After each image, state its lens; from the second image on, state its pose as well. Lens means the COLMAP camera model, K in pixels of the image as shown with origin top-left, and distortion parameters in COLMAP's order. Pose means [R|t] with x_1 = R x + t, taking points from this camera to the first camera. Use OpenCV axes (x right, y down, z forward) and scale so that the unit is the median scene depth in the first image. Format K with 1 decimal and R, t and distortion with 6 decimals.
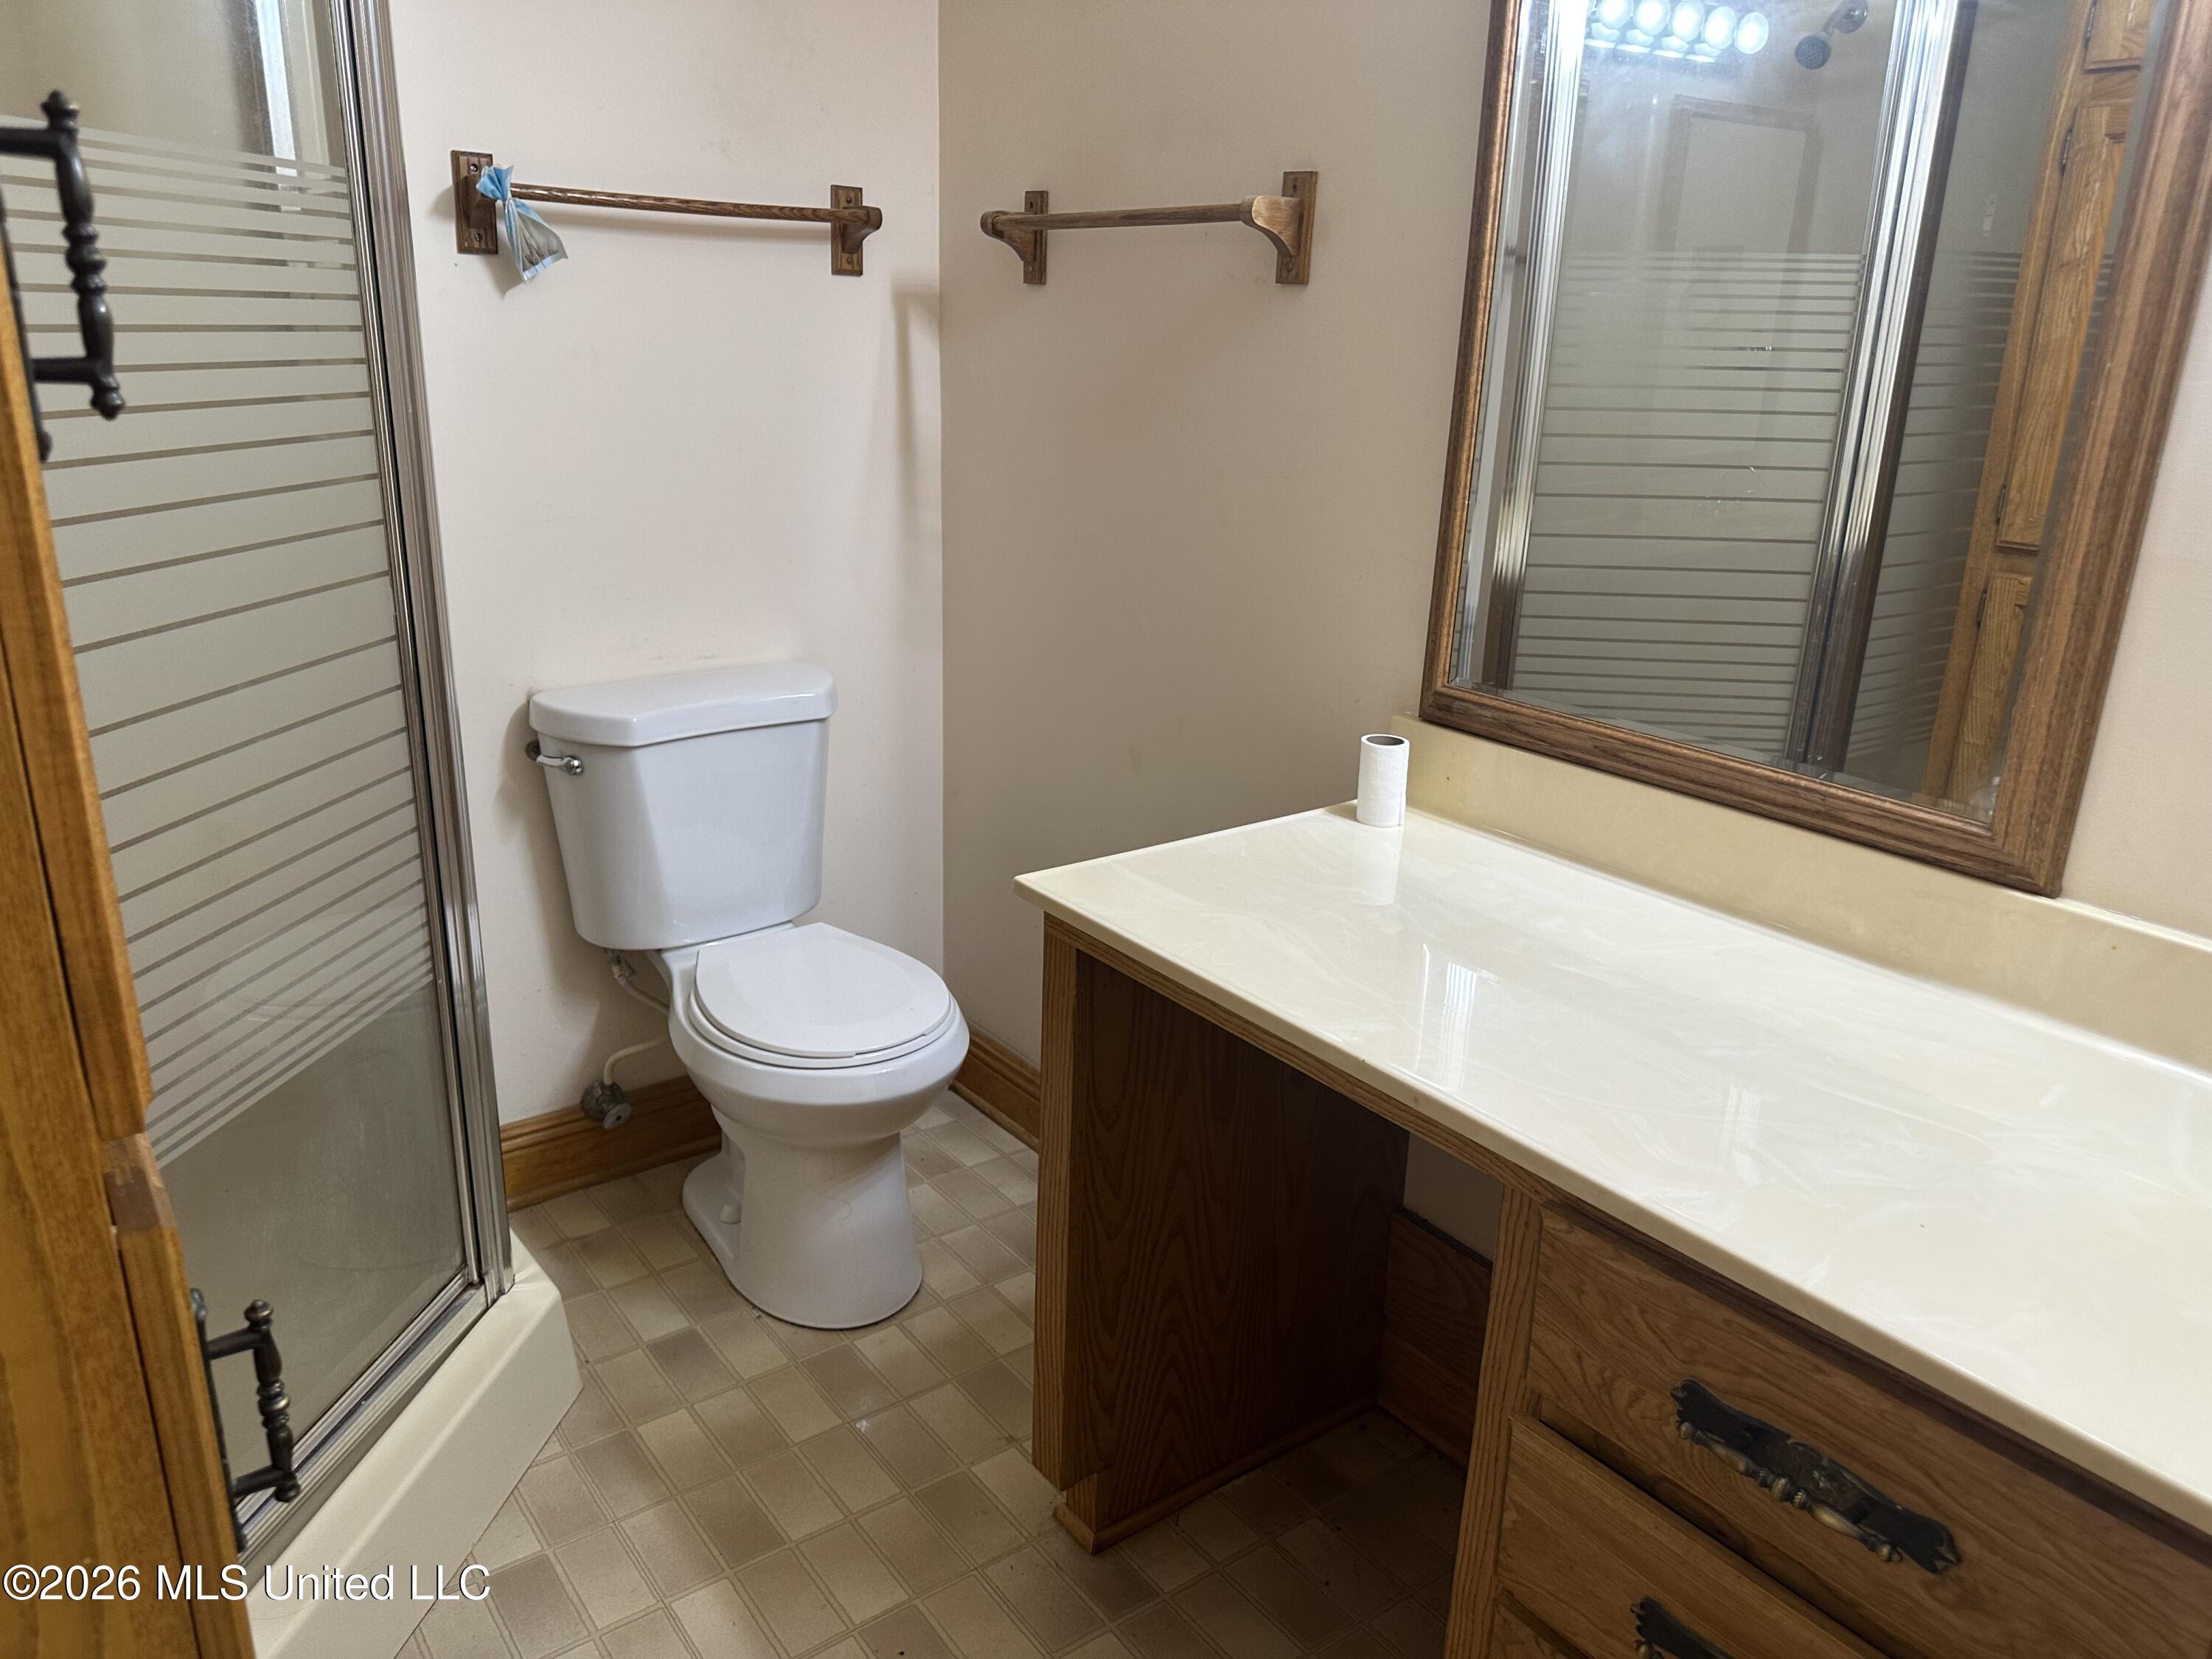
lens RADIAL K [[1594.4, 0, 1106.0], [0, 1594.4, 829.5], [0, 0, 1]] dist [0.035509, -0.045588]
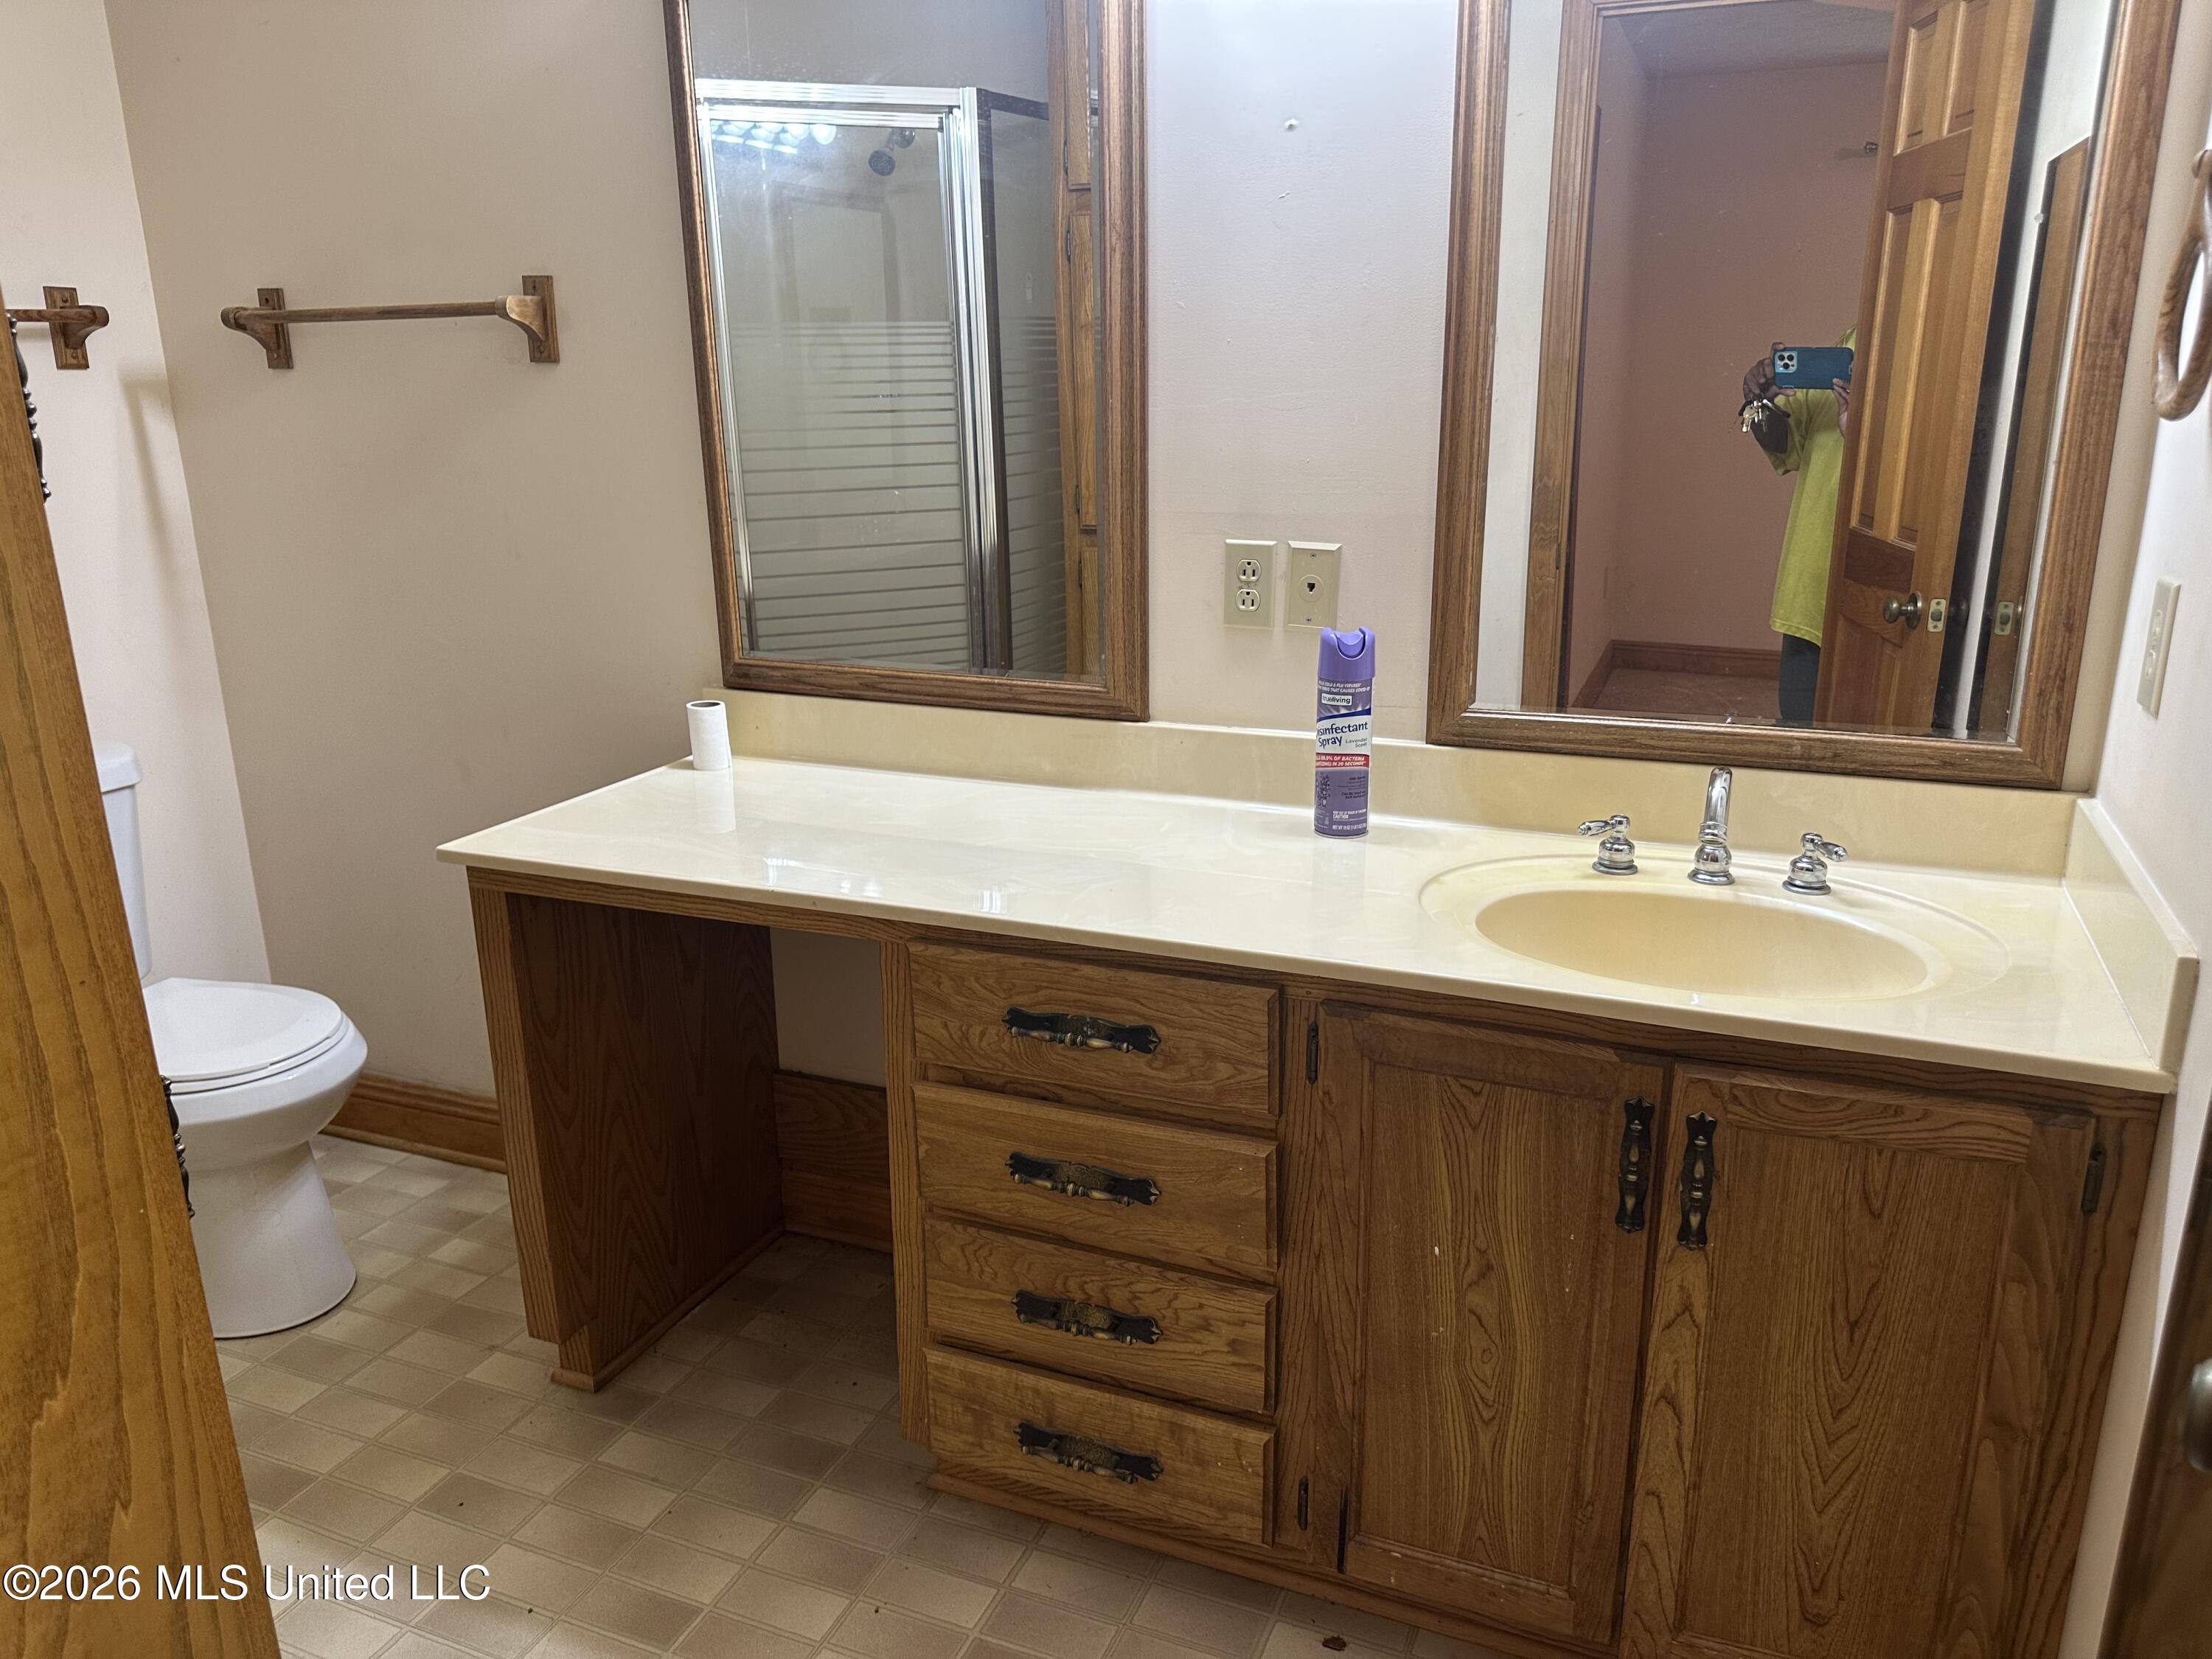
lens RADIAL K [[1517.6, 0, 1130.1], [0, 1517.6, 823.4], [0, 0, 1]] dist [0.101098, -0.126941]
pose [[0.858699, -0.185690, 0.477656, -0.140901], [0.195788, 0.980215, 0.029085, 0.069922], [-0.473606, 0.068544, 0.878065, -0.264061]]
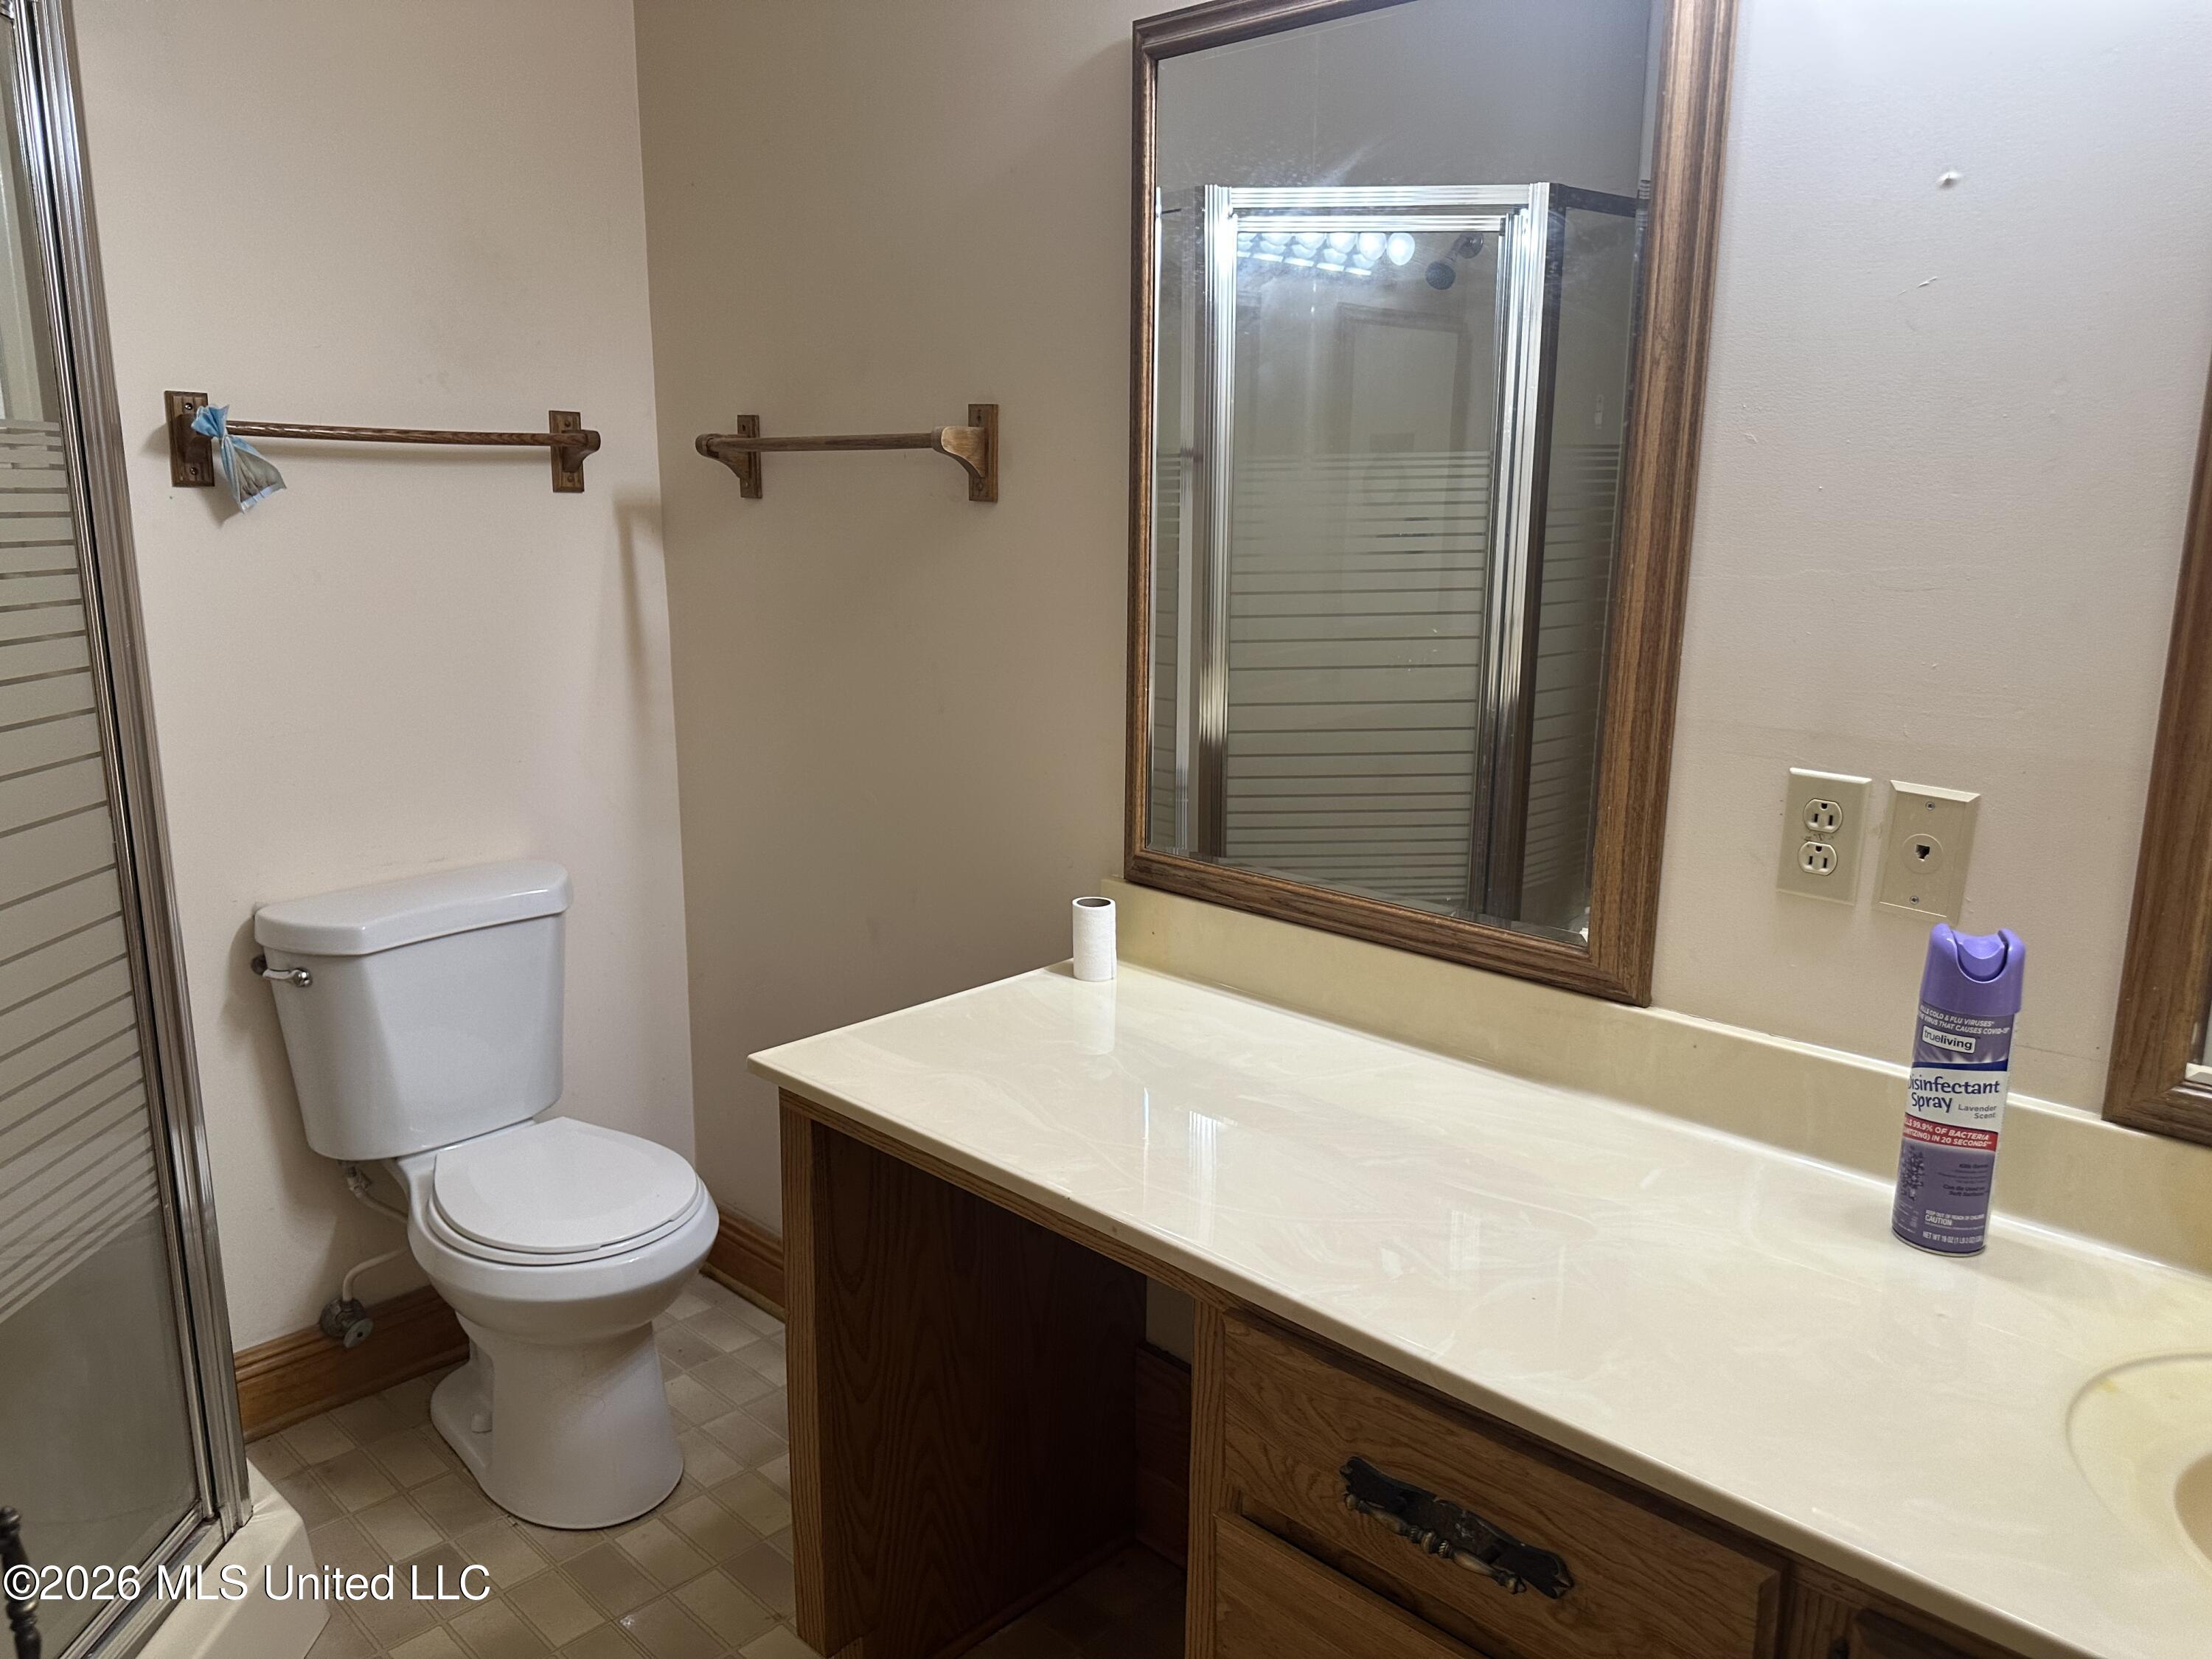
lens RADIAL K [[1579.6, 0, 1099.3], [0, 1579.6, 834.2], [0, 0, 1]] dist [0.038979, -0.062092]
pose [[0.987821, -0.056029, 0.145160, 0.025103], [0.070034, 0.993178, -0.093239, -0.001884], [-0.138946, 0.102269, 0.985005, -0.070785]]
